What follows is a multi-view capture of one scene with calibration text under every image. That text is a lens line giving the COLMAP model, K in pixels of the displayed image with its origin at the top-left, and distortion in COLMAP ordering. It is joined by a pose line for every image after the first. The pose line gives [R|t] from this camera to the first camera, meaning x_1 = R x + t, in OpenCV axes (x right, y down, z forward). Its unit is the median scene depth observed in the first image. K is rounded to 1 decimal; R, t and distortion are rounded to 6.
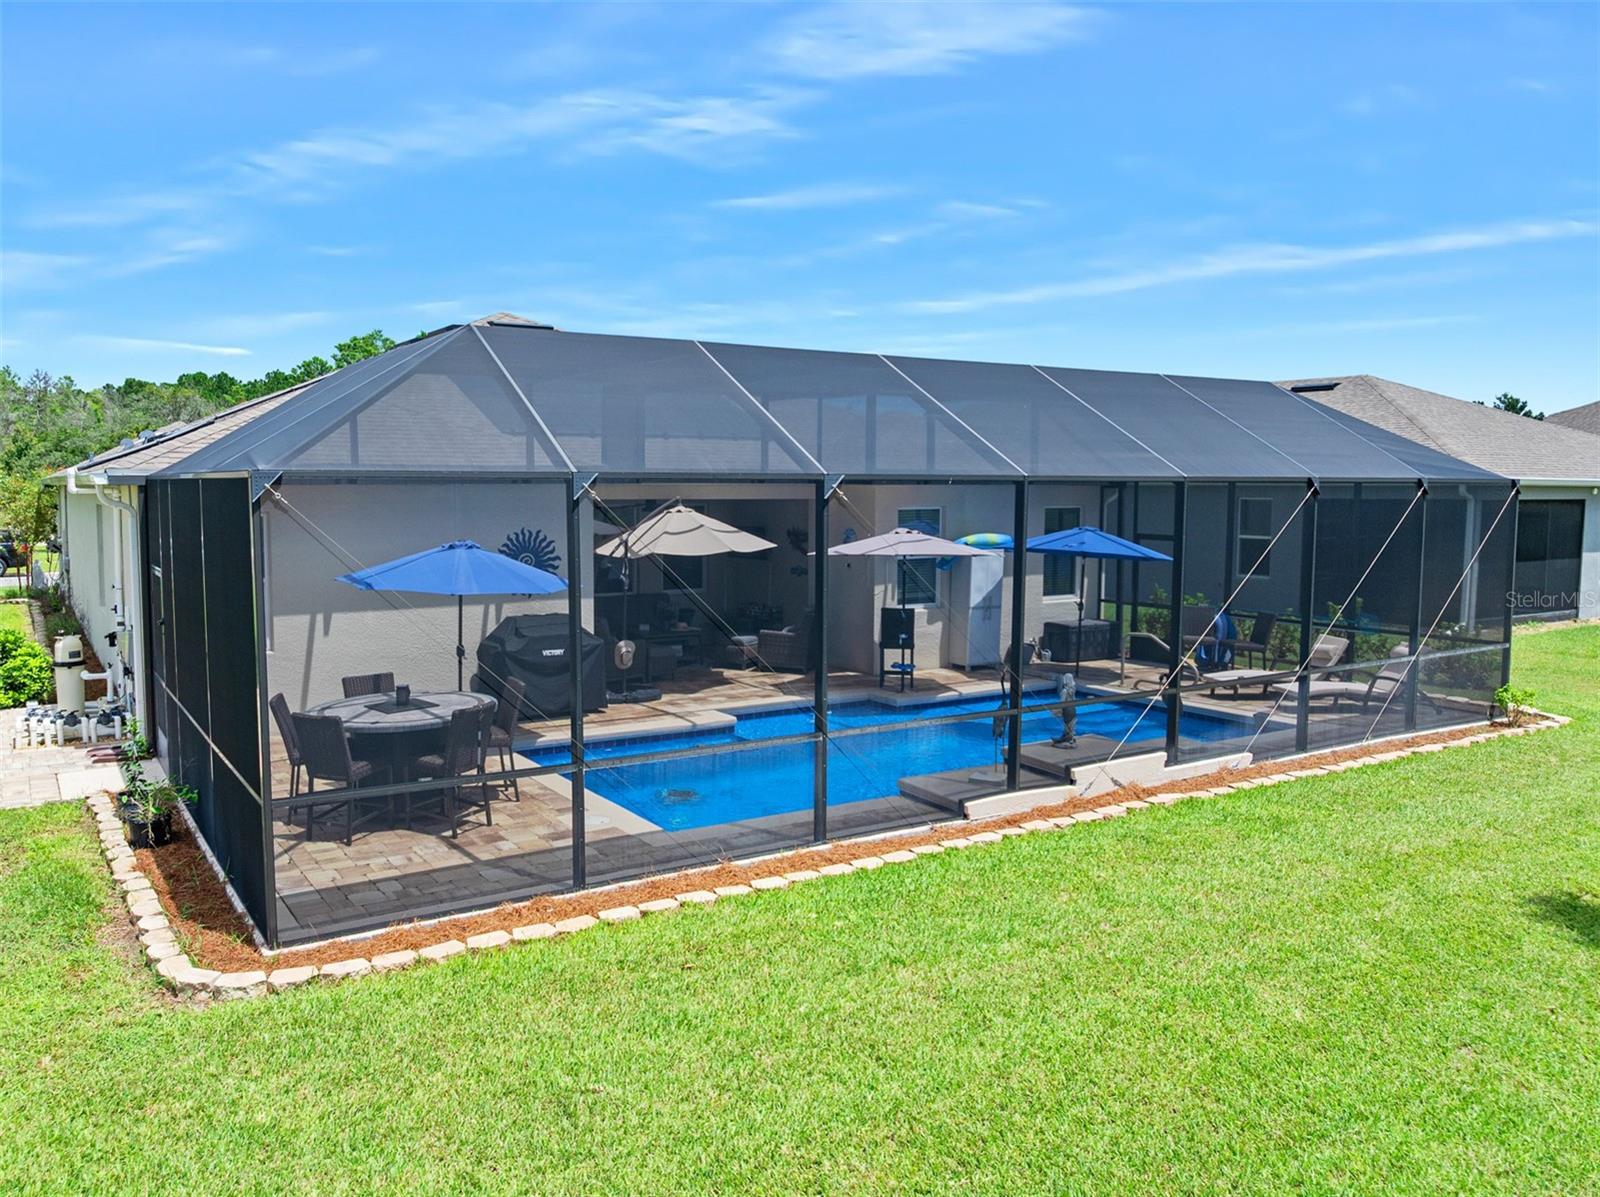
lens RADIAL K [[1229.3, 0, 800.0], [0, 1229.3, 598.5], [0, 0, 1]] dist [-0.003075, -0.000501]
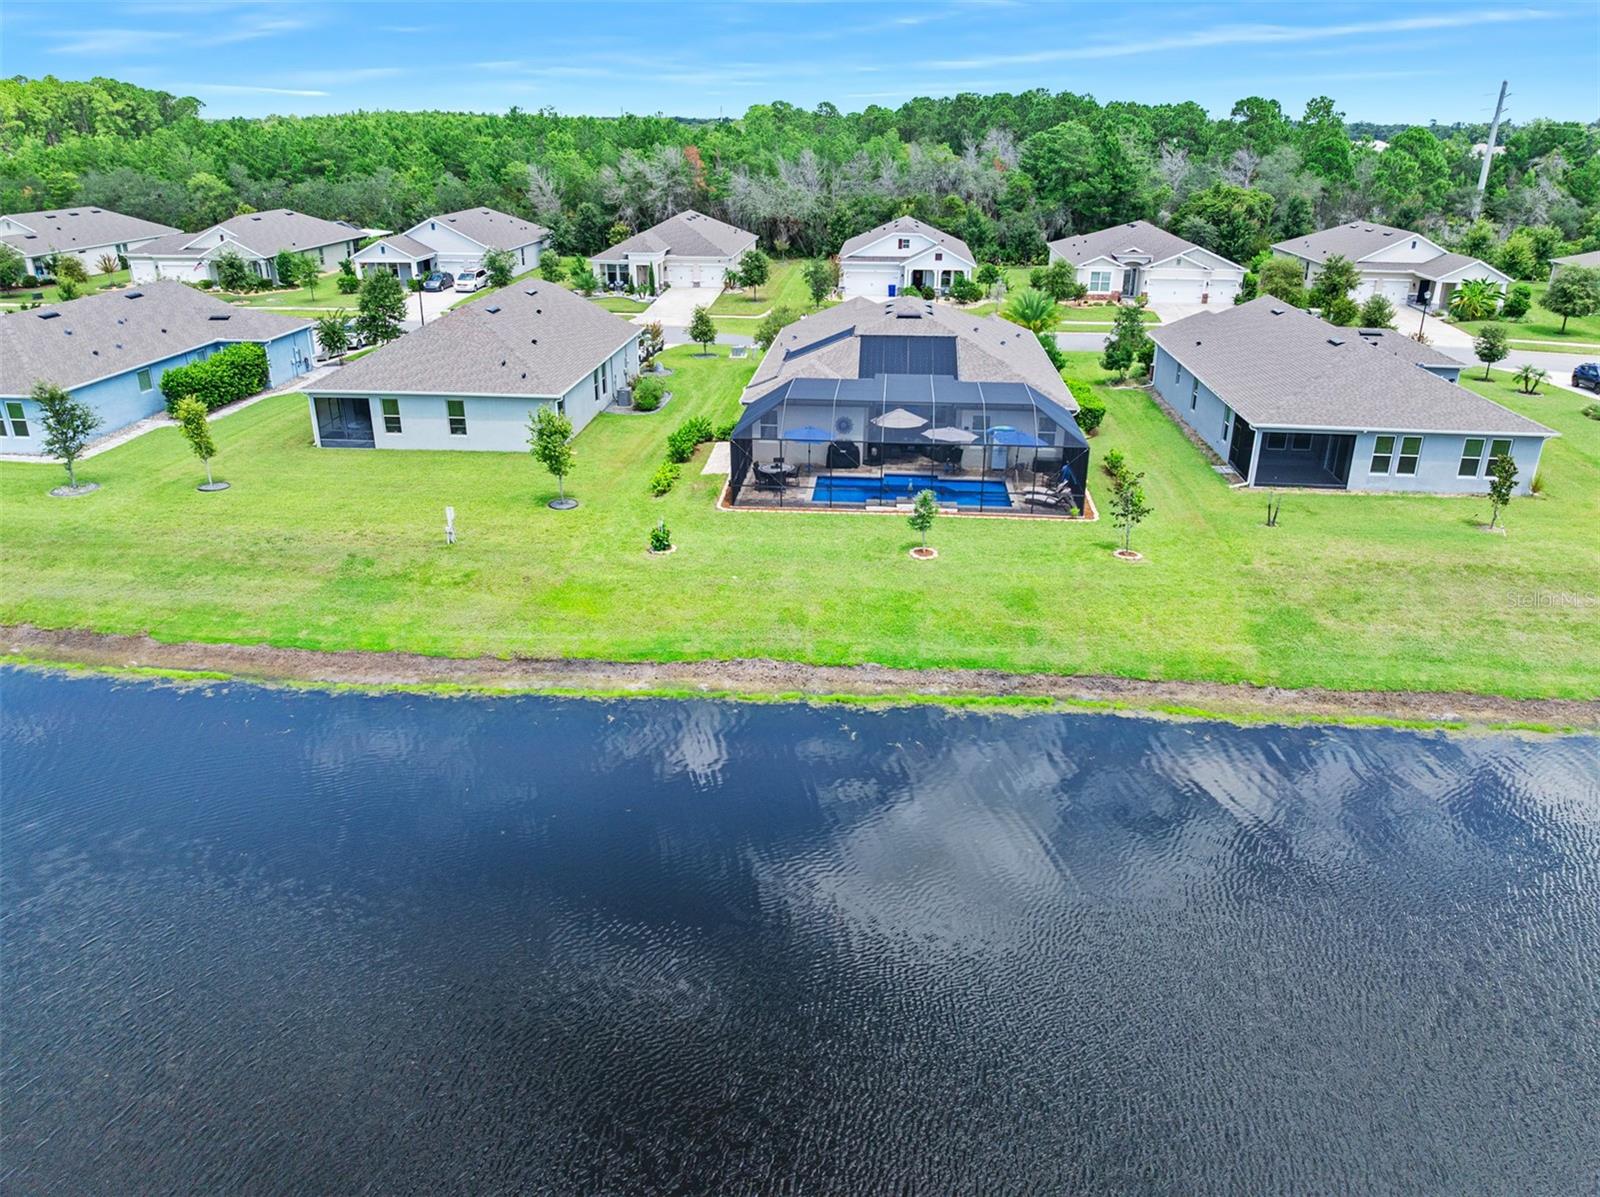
lens RADIAL K [[1126.1, 0, 800.0], [0, 1126.1, 598.5], [0, 0, 1]] dist [-0.025180, -0.000323]
pose [[0.791595, 0.235473, -0.563852, 2.760323], [-0.048238, 0.943968, 0.326494, -1.020118], [0.609139, -0.231252, 0.758599, -2.877355]]
